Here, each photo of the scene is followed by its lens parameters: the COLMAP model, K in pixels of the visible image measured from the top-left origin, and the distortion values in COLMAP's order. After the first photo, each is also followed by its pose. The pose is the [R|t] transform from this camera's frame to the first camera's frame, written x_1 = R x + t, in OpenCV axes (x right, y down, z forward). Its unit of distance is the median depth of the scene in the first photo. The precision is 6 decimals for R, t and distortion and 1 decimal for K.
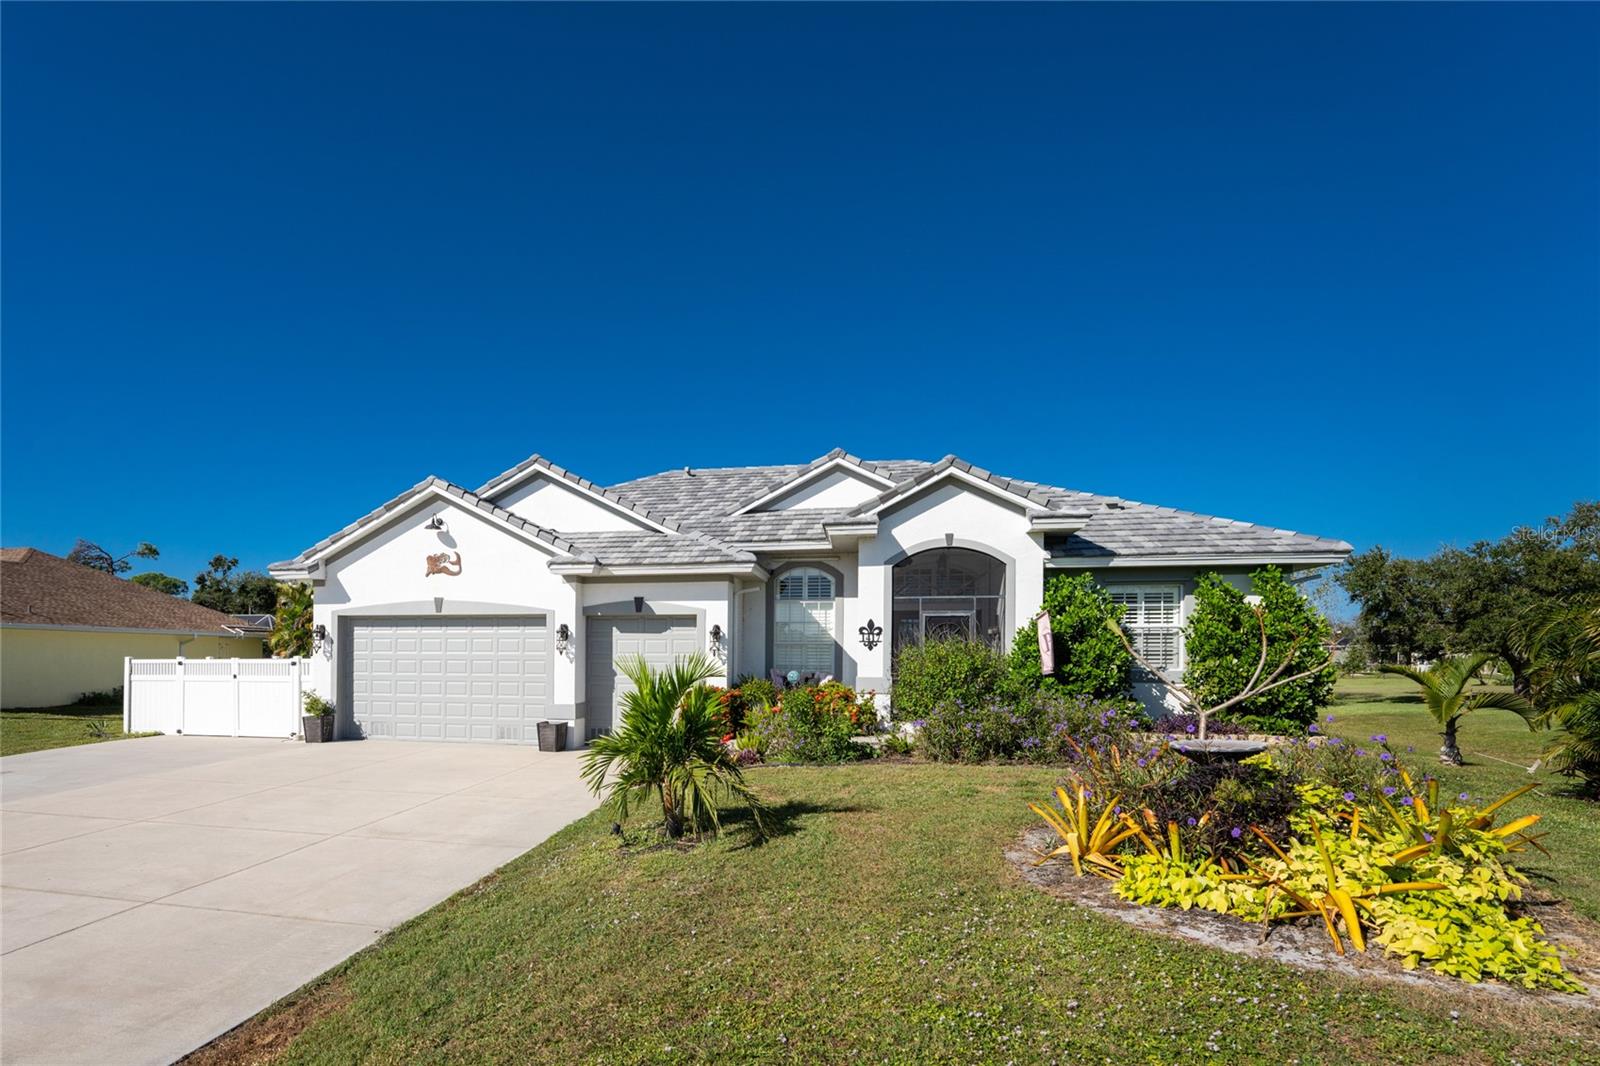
lens RADIAL K [[761.6, 0, 798.3], [0, 761.6, 630.9], [0, 0, 1]] dist [-0.016457, -0.000313]
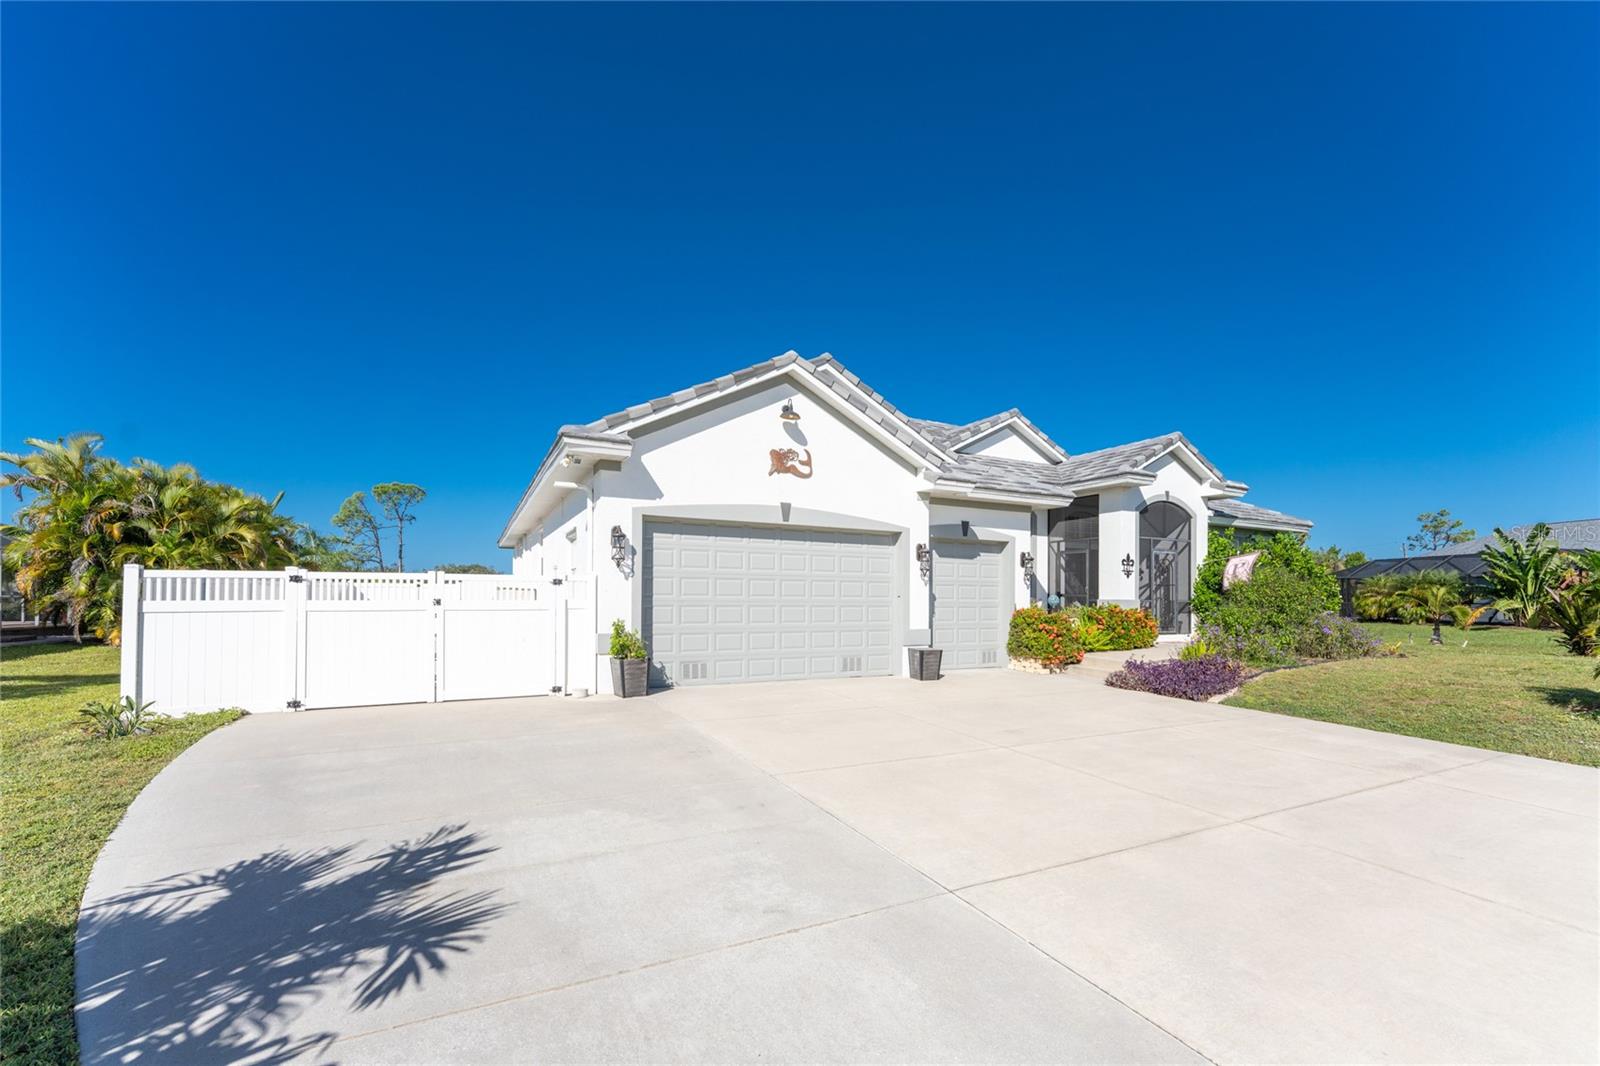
lens RADIAL K [[636.2, 0, 799.7], [0, 636.2, 592.8], [0, 0, 1]] dist [-0.001373, -0.000127]
pose [[0.793977, 0.008526, 0.607887, -0.907056], [-0.022223, 0.999640, 0.015006, 0.042787], [-0.607541, -0.025424, 0.793881, 0.466294]]
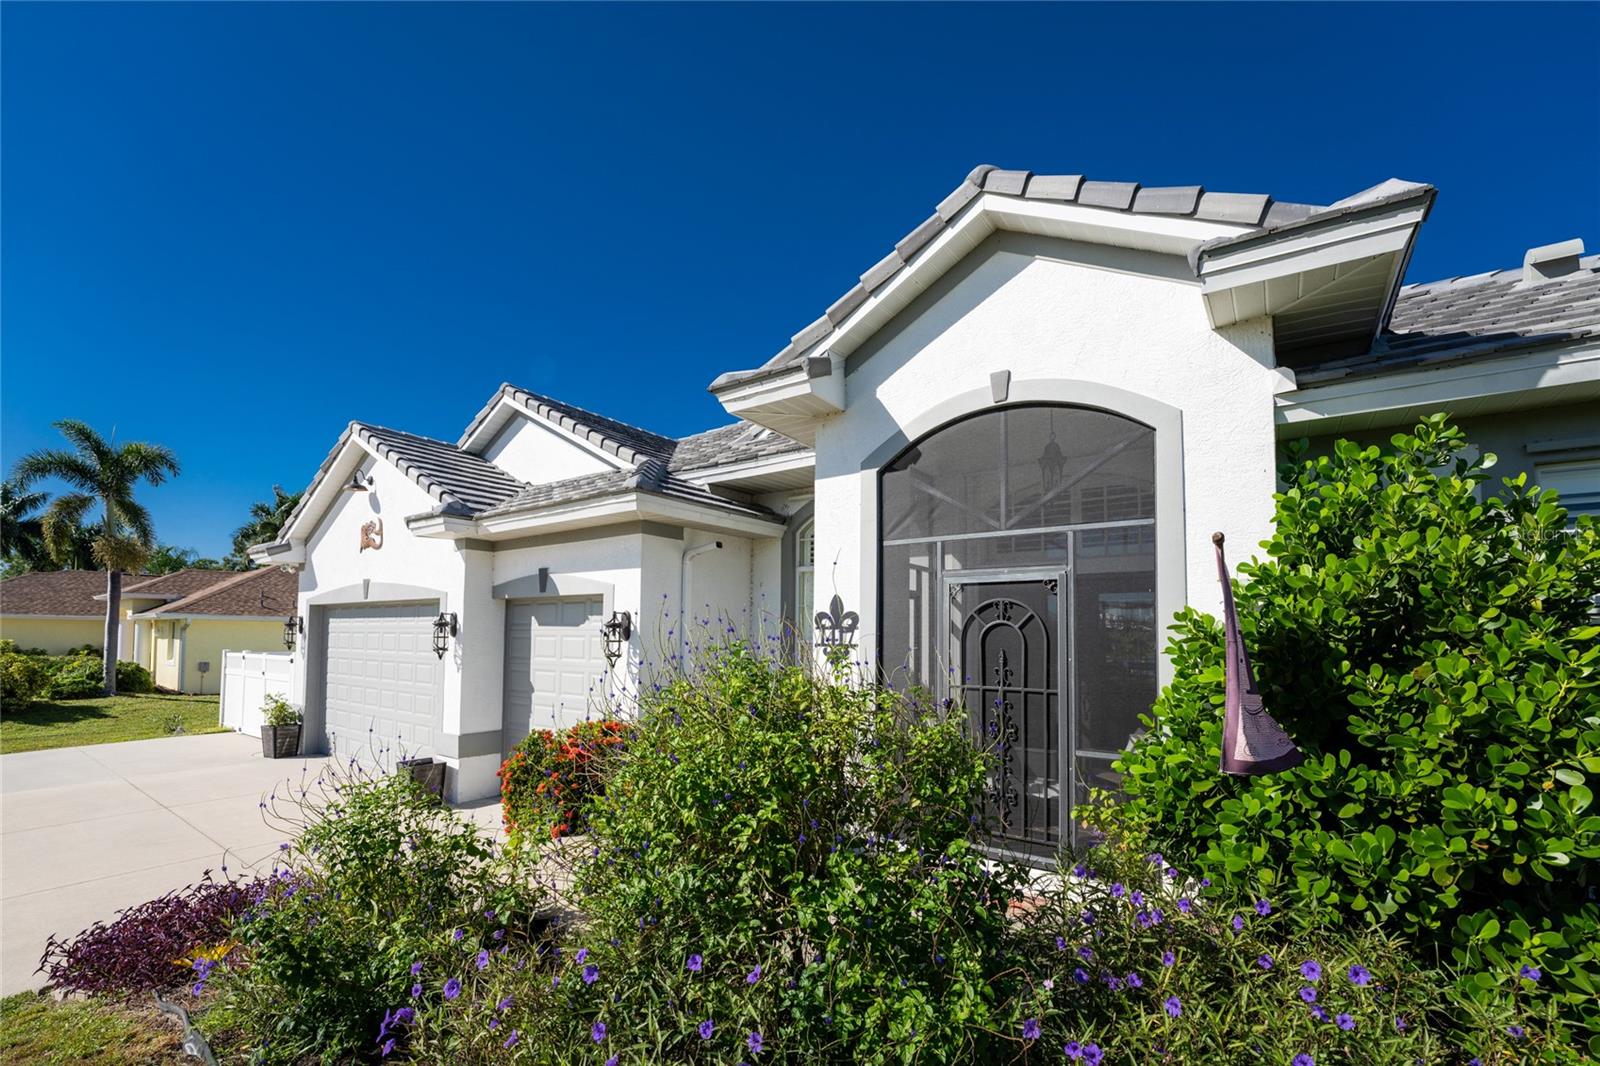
lens RADIAL K [[680.6, 0, 852.0], [0, 680.6, 608.6], [0, 0, 1]] dist [-0.019571, 0.000155]
pose [[0.916596, -0.013082, -0.399600, 0.245549], [0.007252, 0.999844, -0.016098, -0.000987], [0.399748, 0.011858, 0.916548, 0.600175]]
